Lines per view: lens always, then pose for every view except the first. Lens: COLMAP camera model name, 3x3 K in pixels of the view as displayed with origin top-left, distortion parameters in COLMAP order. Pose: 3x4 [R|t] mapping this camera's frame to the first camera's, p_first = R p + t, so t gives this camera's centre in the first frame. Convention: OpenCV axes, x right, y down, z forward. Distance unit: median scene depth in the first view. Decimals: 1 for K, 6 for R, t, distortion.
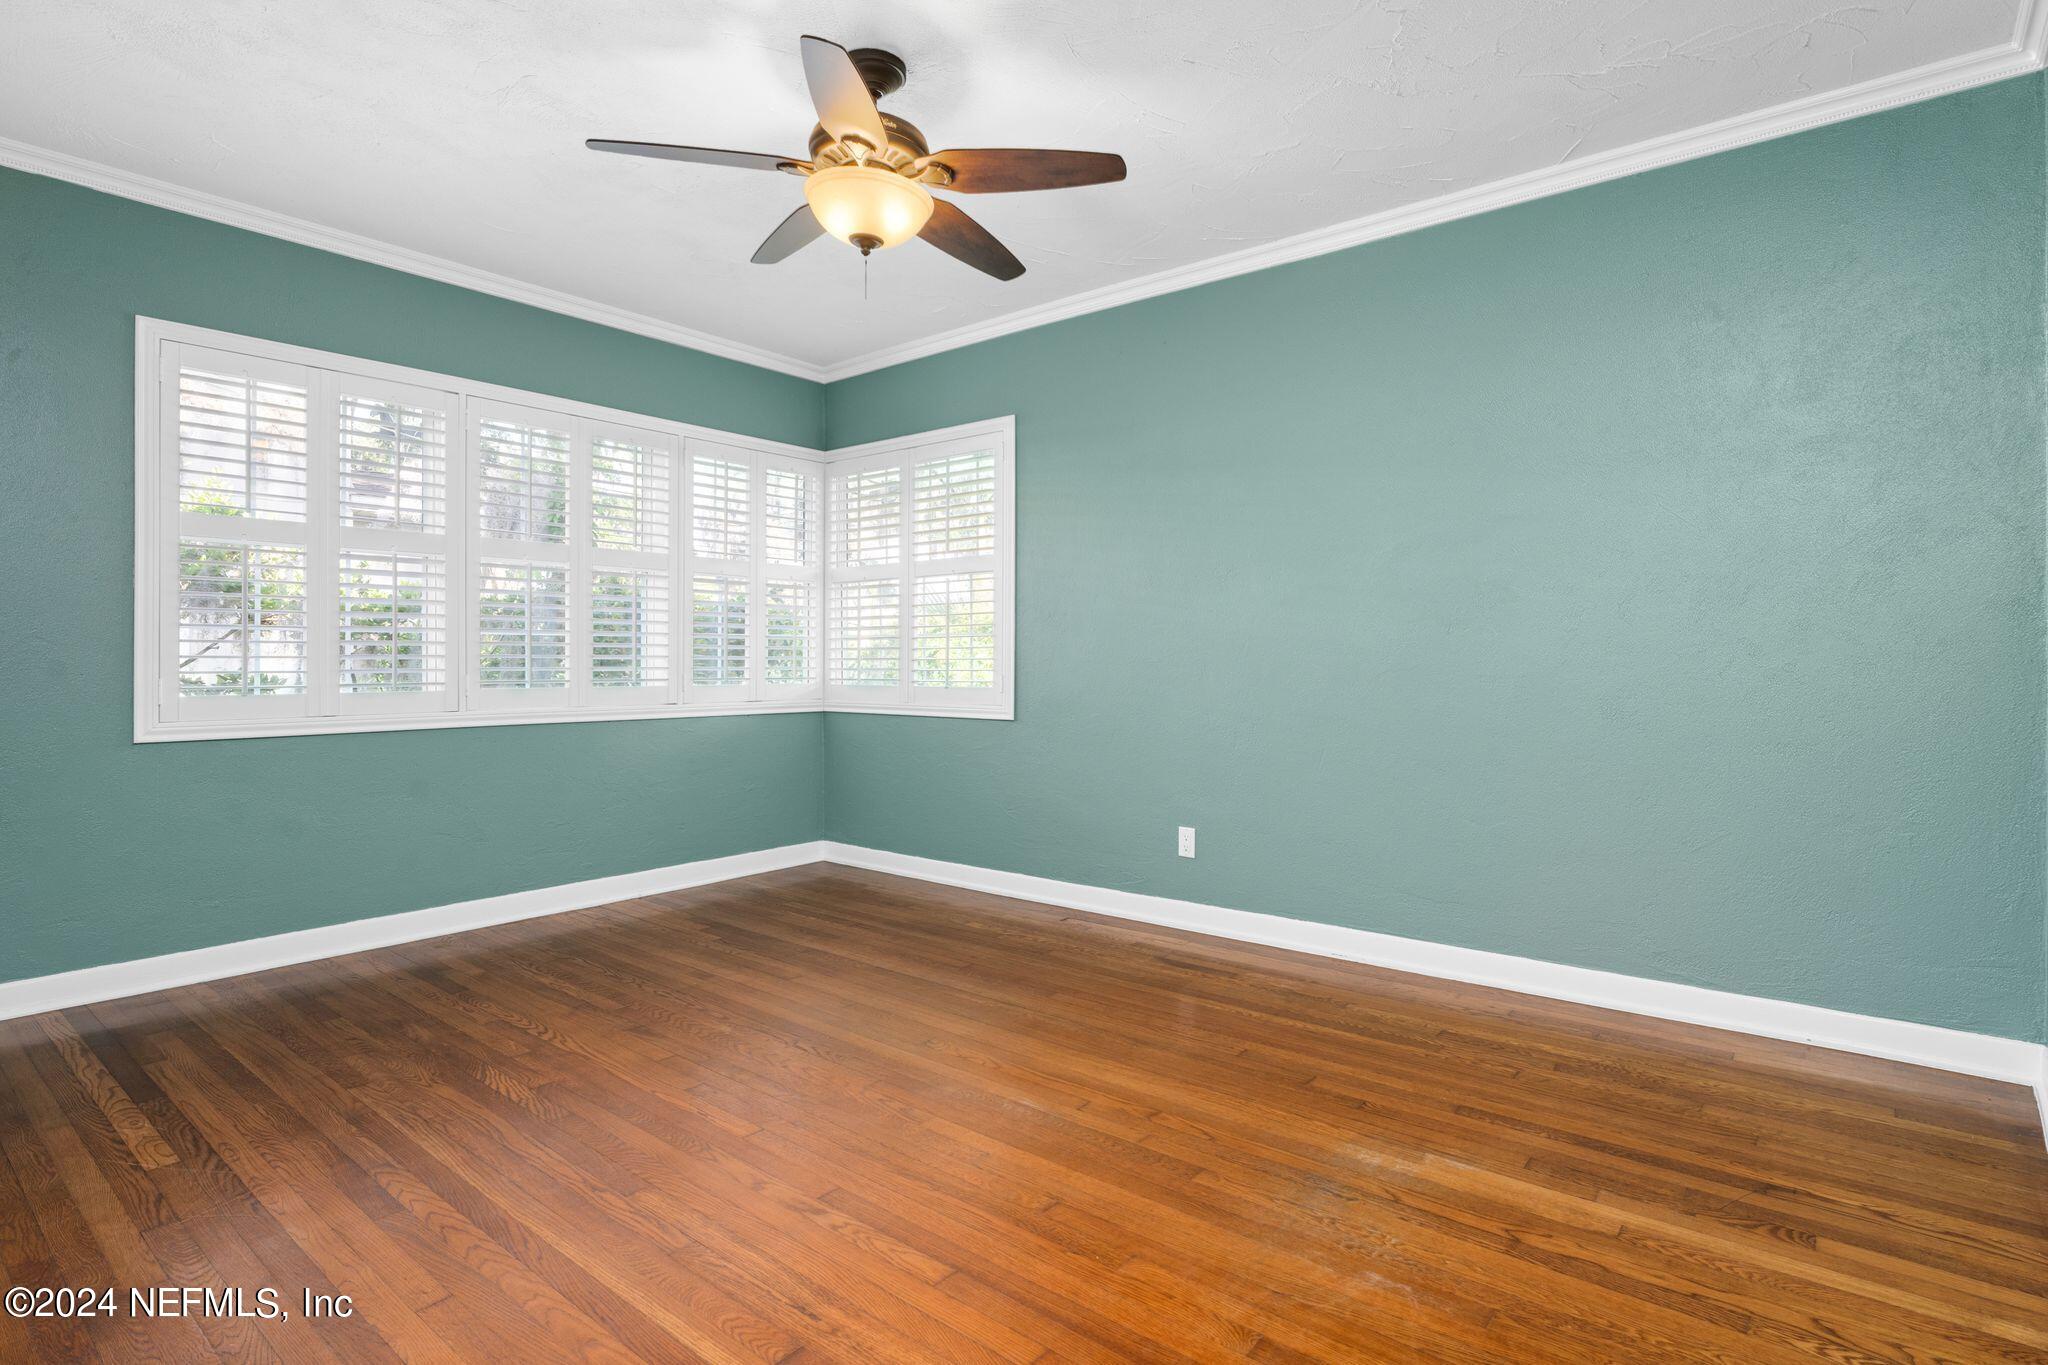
lens RADIAL K [[1036.8, 0, 1019.1], [0, 1036.8, 656.9], [0, 0, 1]] dist [-0.010630, 0.001687]
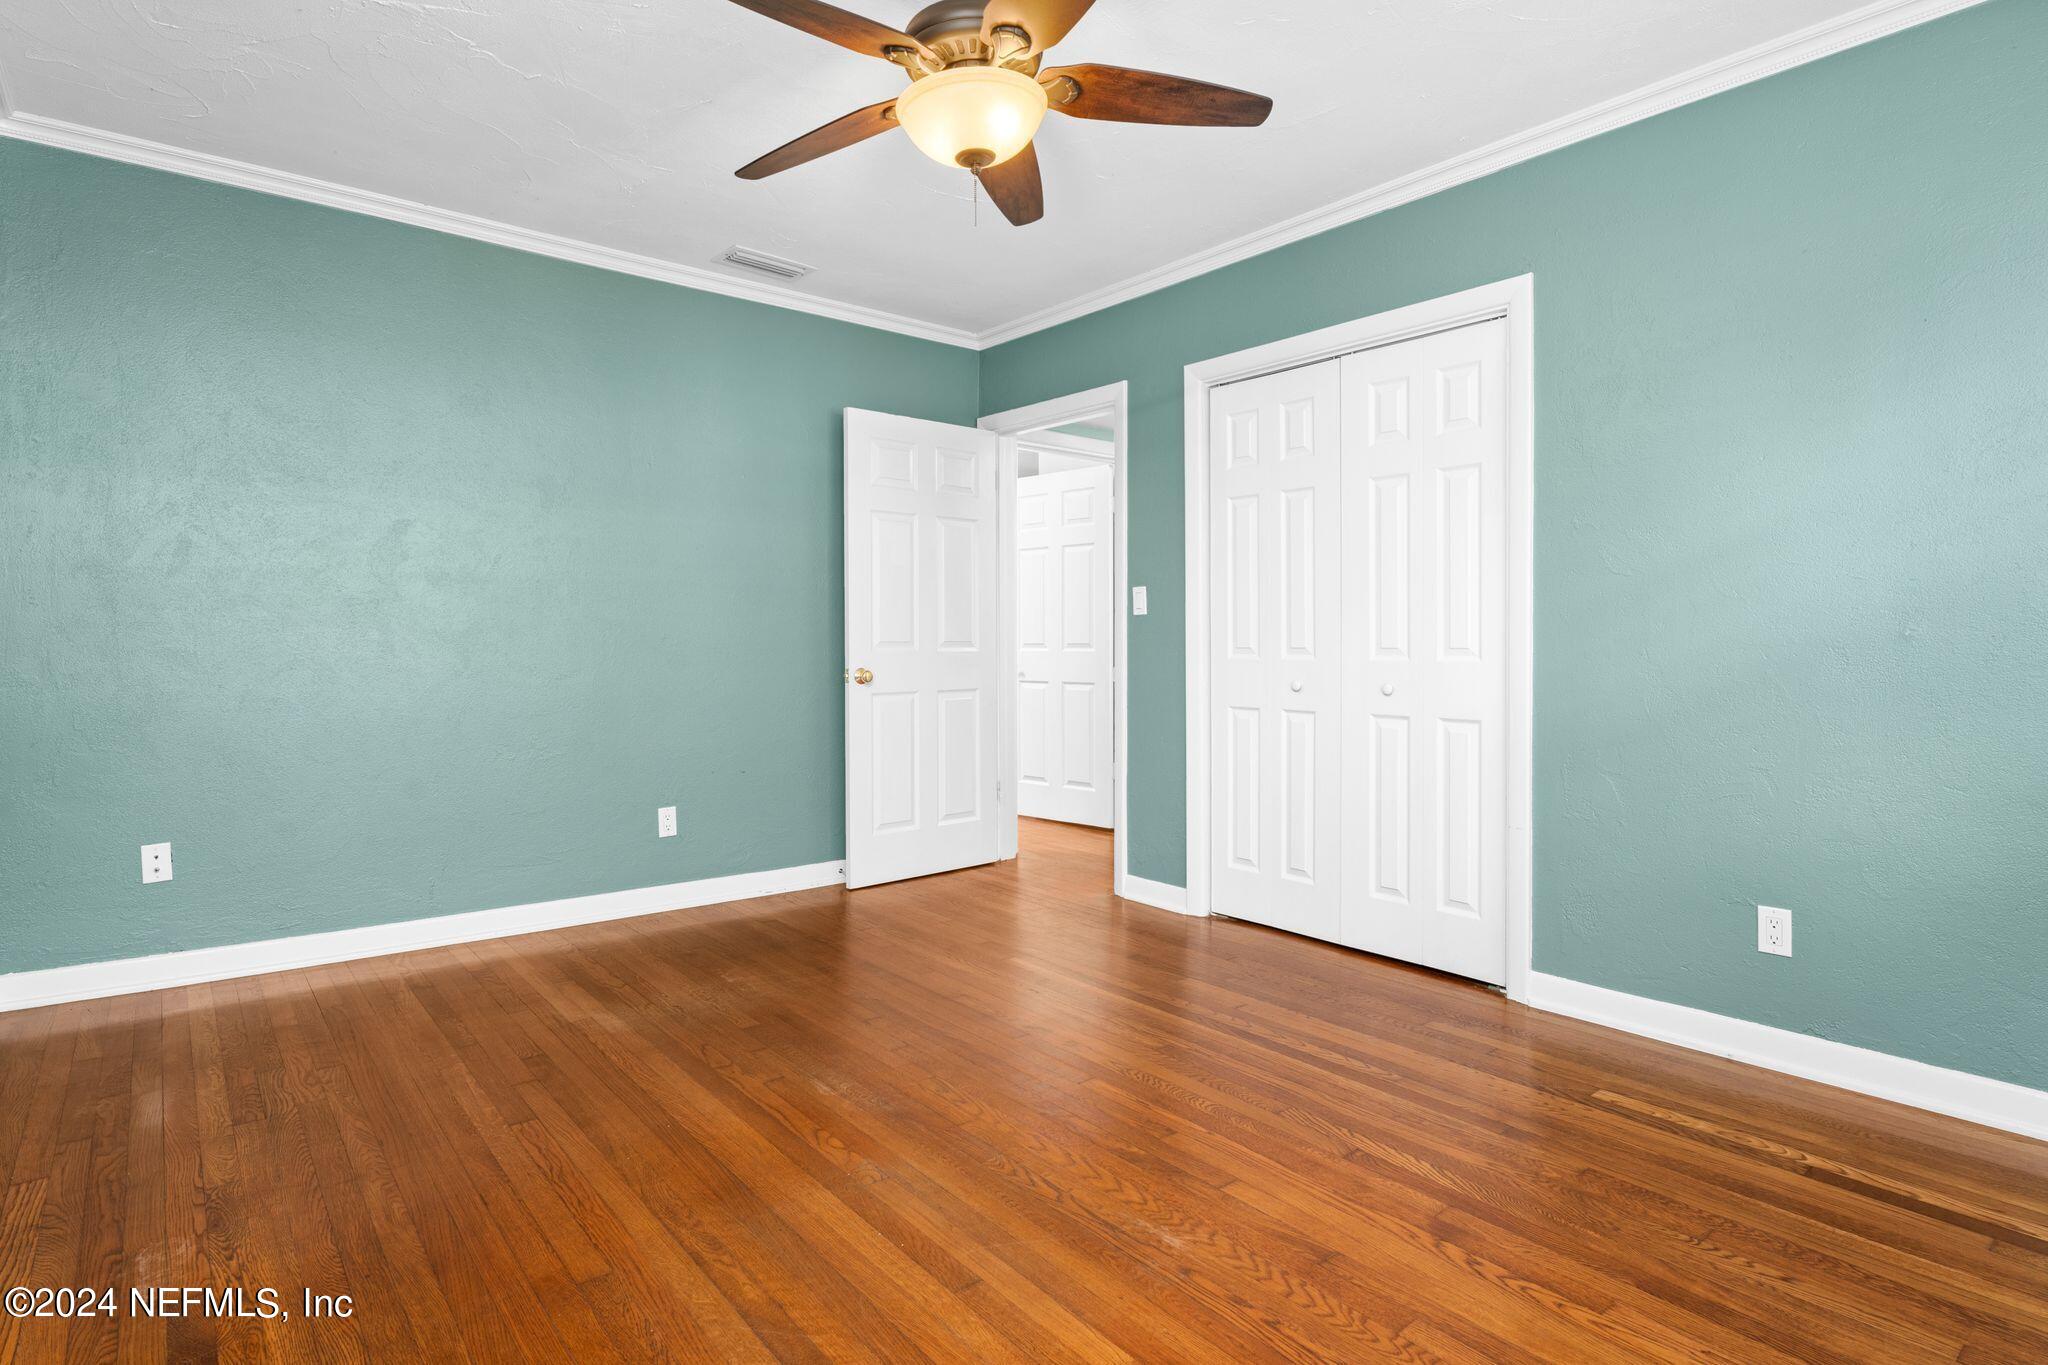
lens RADIAL K [[1036.8, 0, 1019.1], [0, 1036.8, 656.9], [0, 0, 1]] dist [-0.010630, 0.001687]
pose [[-0.980189, -0.005666, 0.197985, -0.378946], [-0.002704, 0.999880, 0.015231, -0.002457], [-0.198047, 0.014394, -0.980087, 1.960987]]
